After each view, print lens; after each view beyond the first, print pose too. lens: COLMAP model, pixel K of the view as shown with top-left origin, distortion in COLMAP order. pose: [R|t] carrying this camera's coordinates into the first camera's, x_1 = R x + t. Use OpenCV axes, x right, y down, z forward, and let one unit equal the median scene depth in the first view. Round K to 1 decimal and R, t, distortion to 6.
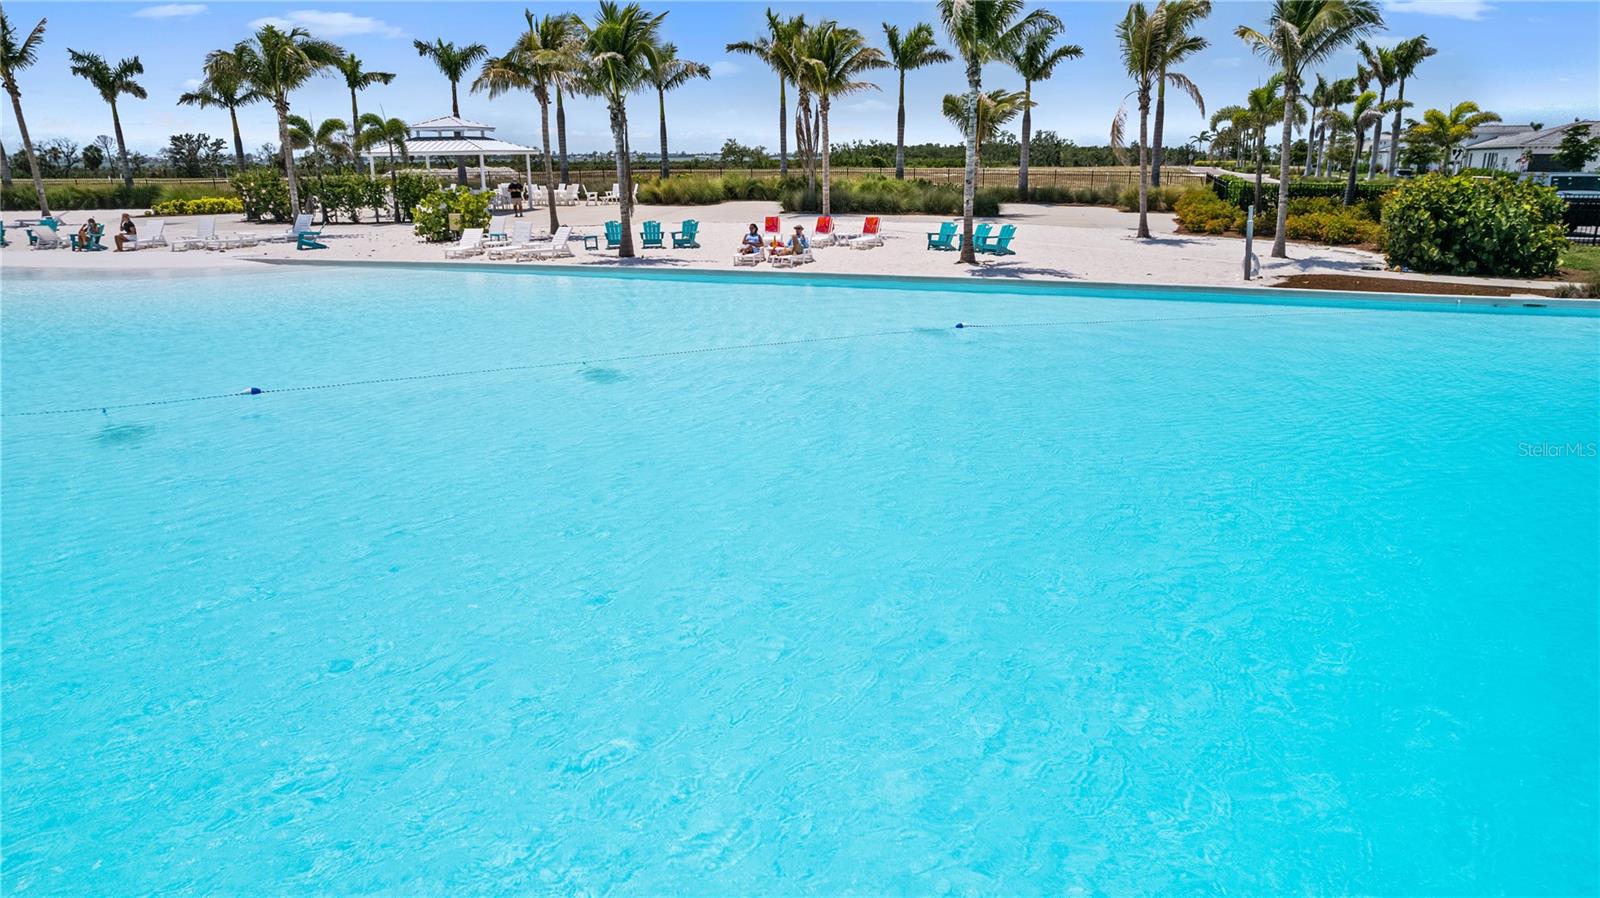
lens RADIAL K [[1041.2, 0, 808.9], [0, 1041.2, 453.4], [0, 0, 1]] dist [-0.053764, 0.046497]
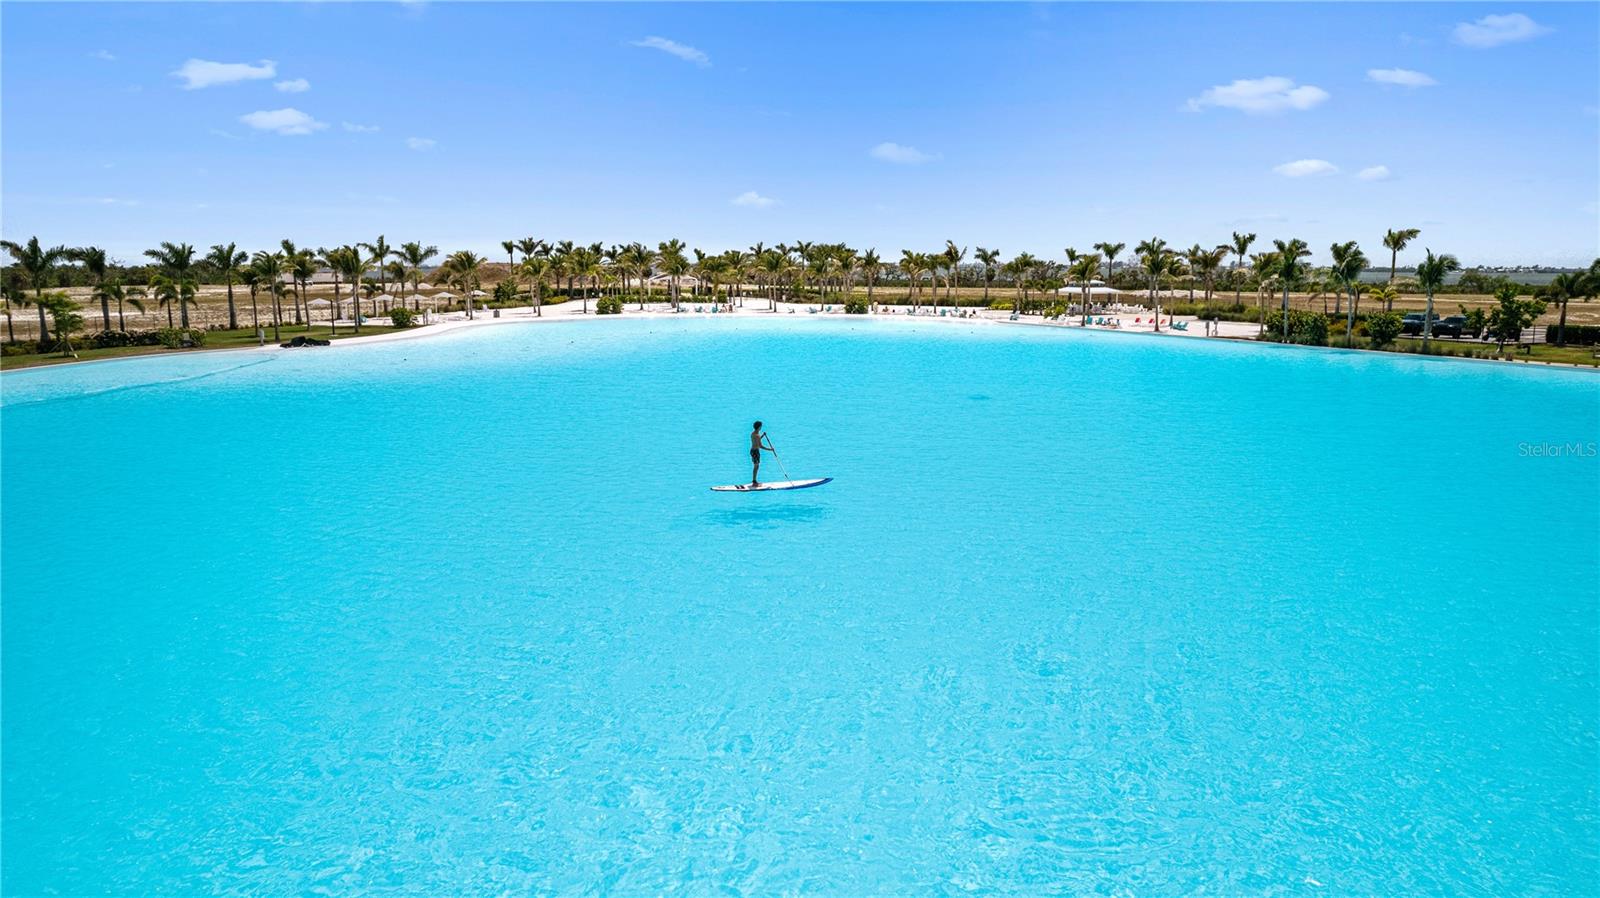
lens RADIAL K [[1041.2, 0, 799.0], [0, 1041.2, 450.2], [0, 0, 1]] dist [-0.053764, 0.046497]
pose [[0.706643, 0.127262, -0.696031, 1.211833], [-0.197795, 0.980005, -0.021627, 0.366276], [0.679362, 0.152954, 0.717686, -1.579367]]
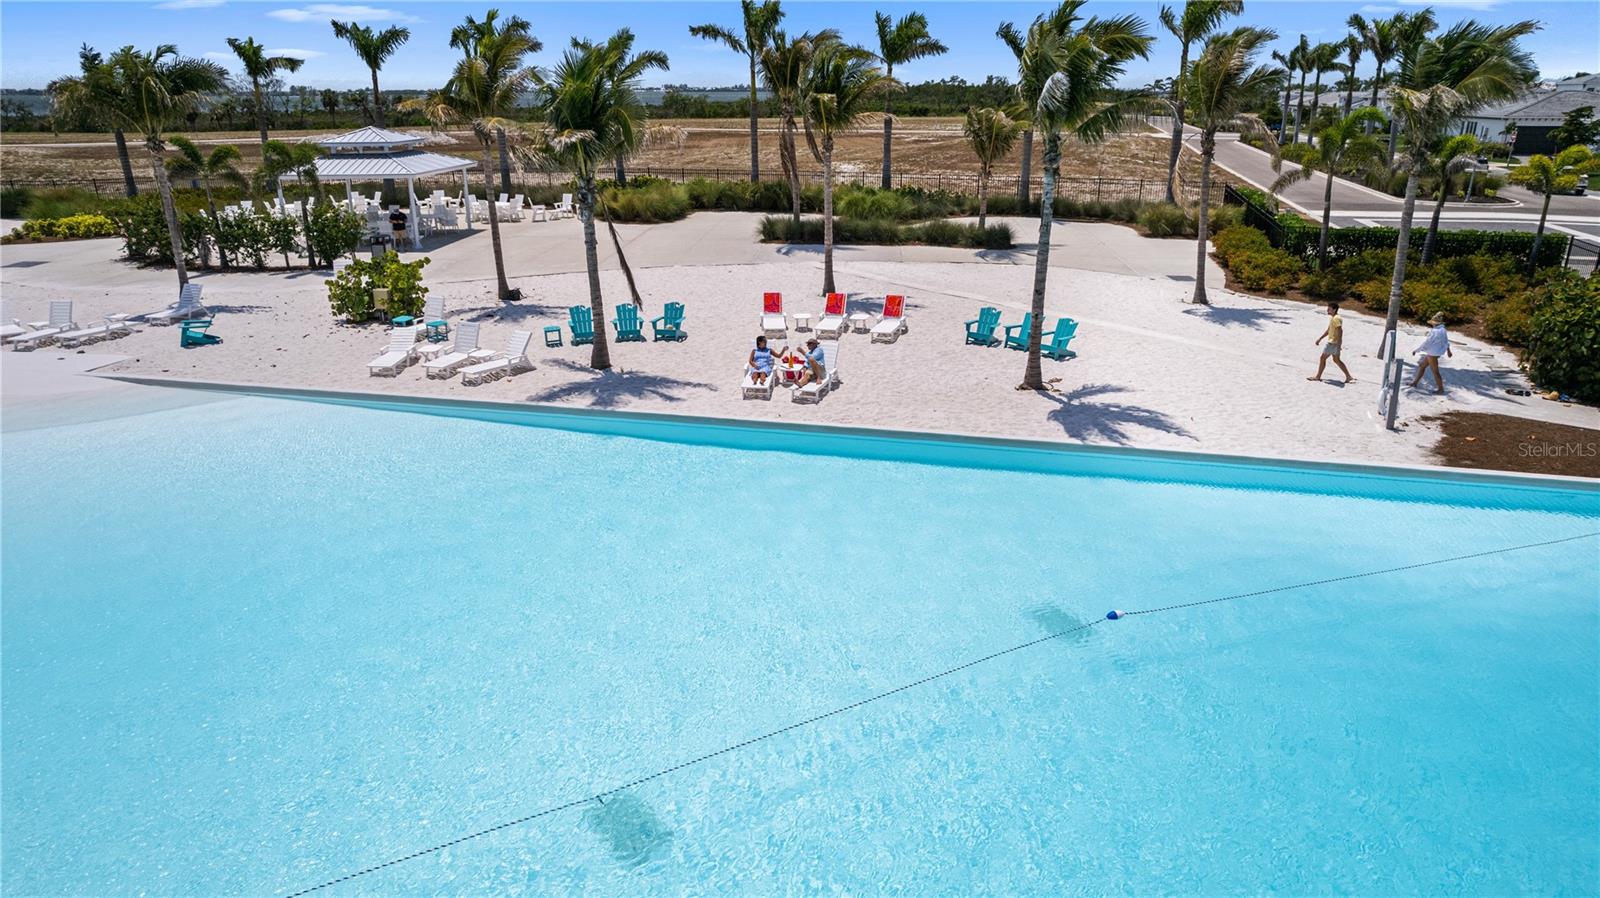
lens RADIAL K [[1041.2, 0, 810.2], [0, 1041.2, 458.6], [0, 0, 1]] dist [-0.053764, 0.046497]
pose [[0.998325, -0.016119, 0.055561, -0.042459], [0.012573, 0.997897, 0.063596, -0.118362], [-0.056469, -0.062791, 0.996428, 0.132108]]
